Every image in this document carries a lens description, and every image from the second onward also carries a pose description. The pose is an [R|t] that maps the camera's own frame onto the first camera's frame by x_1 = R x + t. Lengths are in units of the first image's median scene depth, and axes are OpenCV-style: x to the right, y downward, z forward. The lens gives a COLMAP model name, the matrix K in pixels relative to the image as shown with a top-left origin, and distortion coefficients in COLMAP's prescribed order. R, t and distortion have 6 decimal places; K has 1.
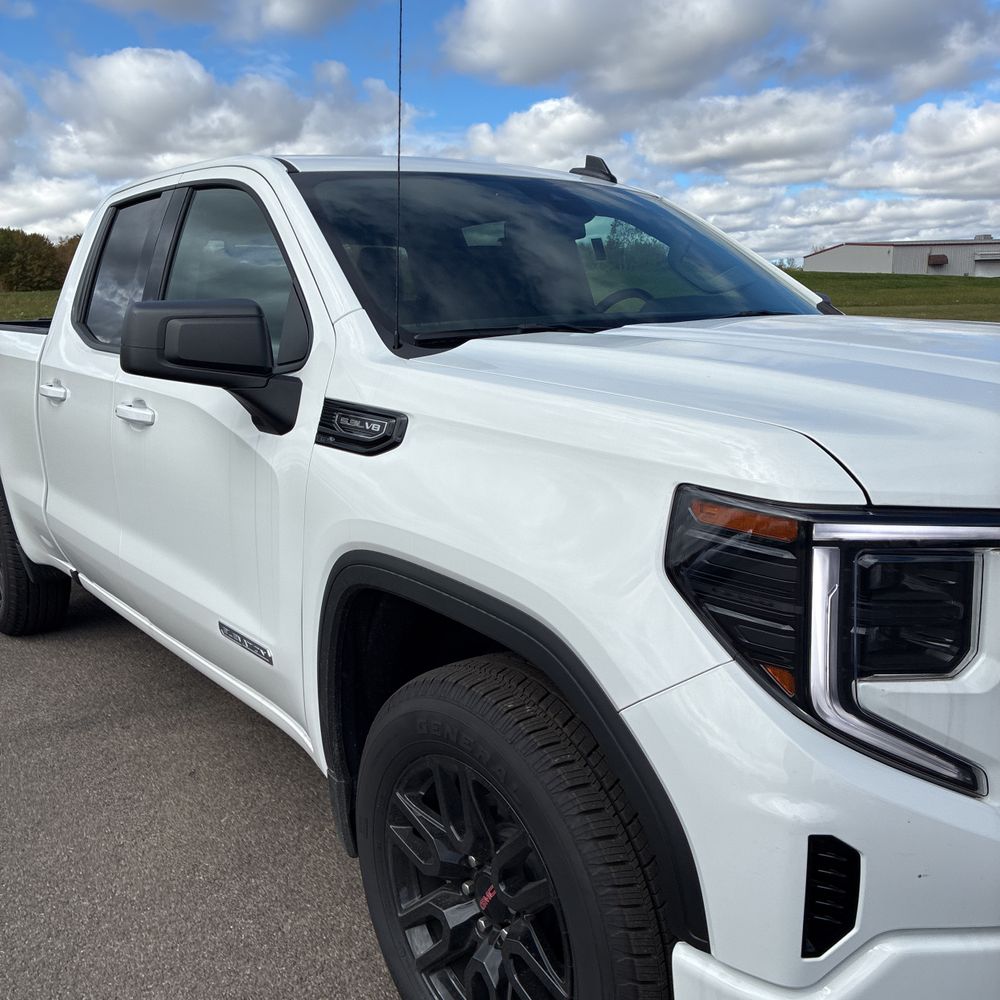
lens RADIAL K [[1004.8, 0, 475.8], [0, 1004.8, 504.2], [0, 0, 1]] dist [0.017880, 0.000000]
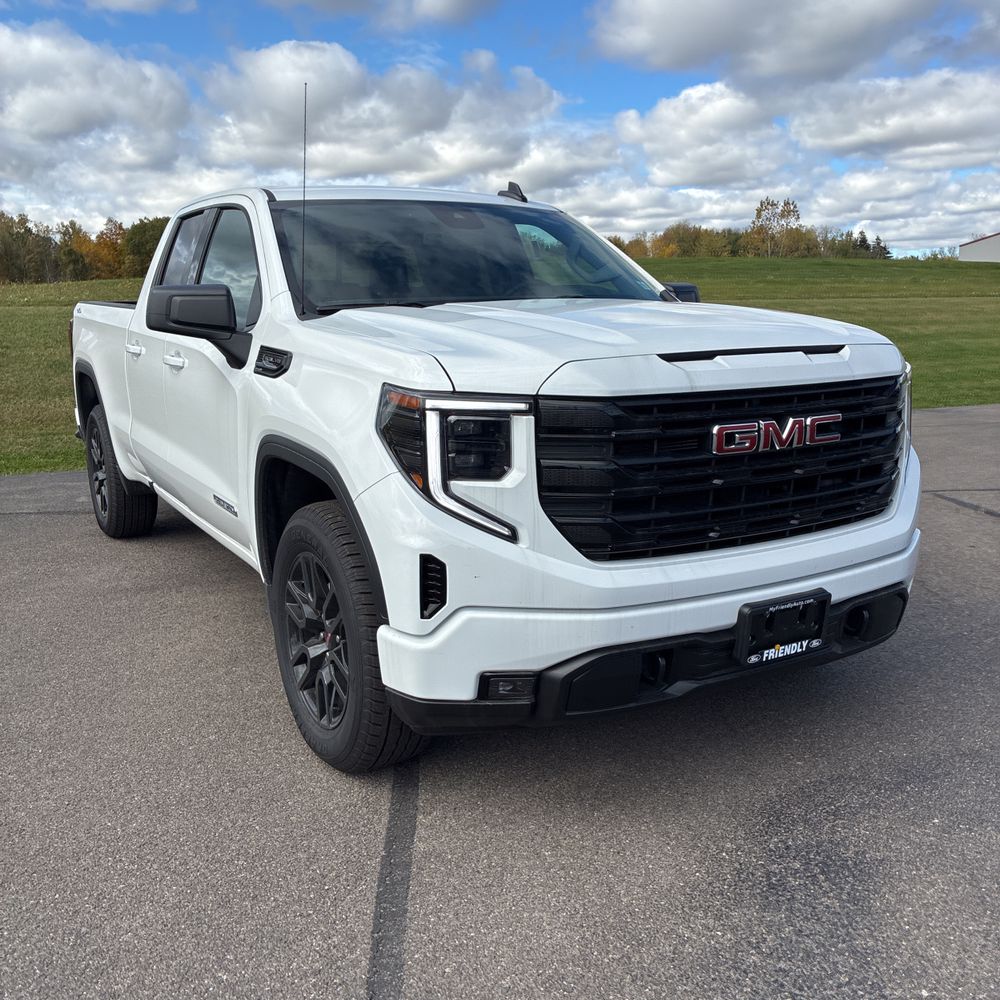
lens RADIAL K [[1004.8, 0, 497.9], [0, 1004.8, 500.4], [0, 0, 1]] dist [0.017880, 0.000000]
pose [[0.993107, 0.032024, -0.112756, 0.226458], [-0.031108, 0.999467, 0.009872, 0.062726], [0.113012, -0.006296, 0.993574, -0.310966]]
